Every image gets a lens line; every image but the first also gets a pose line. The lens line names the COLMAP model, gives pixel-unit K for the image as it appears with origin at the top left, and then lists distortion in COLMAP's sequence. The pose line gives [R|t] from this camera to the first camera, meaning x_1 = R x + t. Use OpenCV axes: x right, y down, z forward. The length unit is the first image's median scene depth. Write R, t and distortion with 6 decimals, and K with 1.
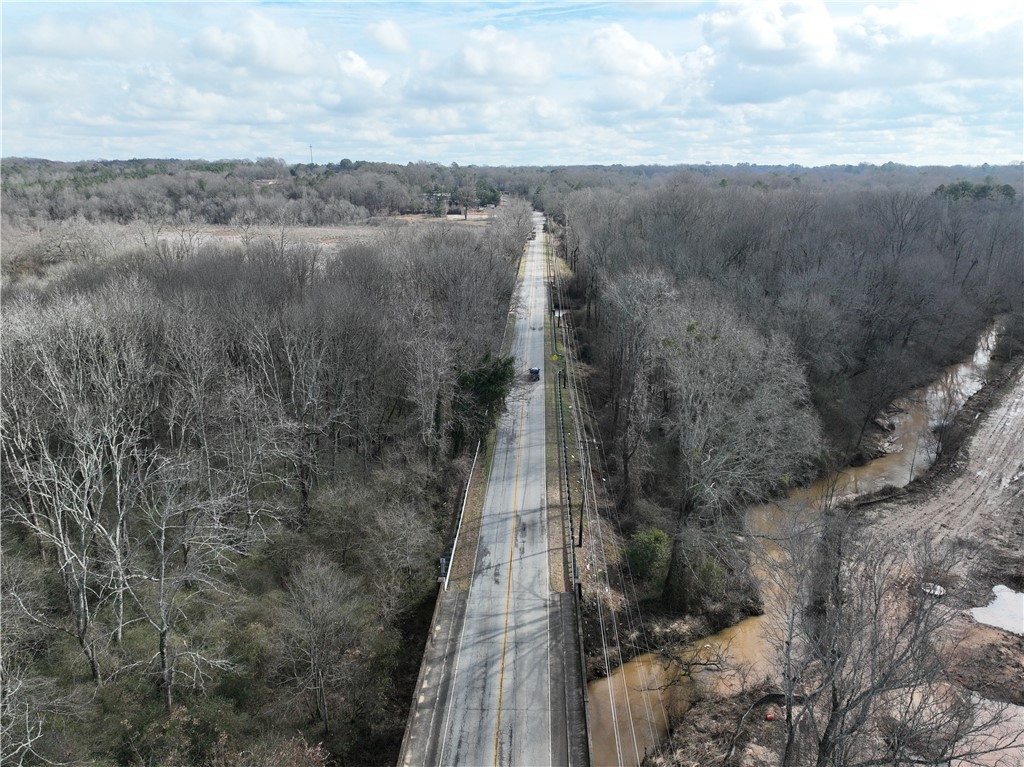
lens RADIAL K [[741.0, 0, 522.1], [0, 741.0, 382.7], [0, 0, 1]] dist [-0.004804, 0.021357]
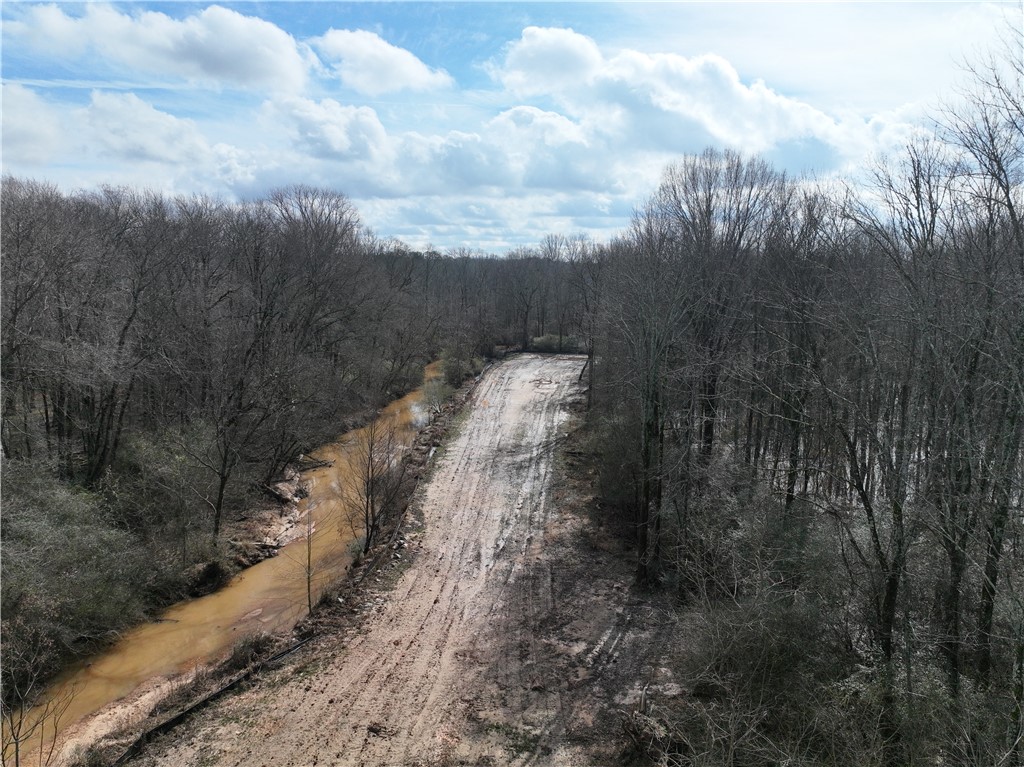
lens RADIAL K [[741.0, 0, 522.1], [0, 741.0, 382.7], [0, 0, 1]] dist [-0.004804, 0.021357]
pose [[0.781945, -0.087138, 0.617227, 0.355855], [0.164998, 0.983797, -0.070142, 0.053963], [-0.601114, 0.156688, 0.783652, 0.552579]]
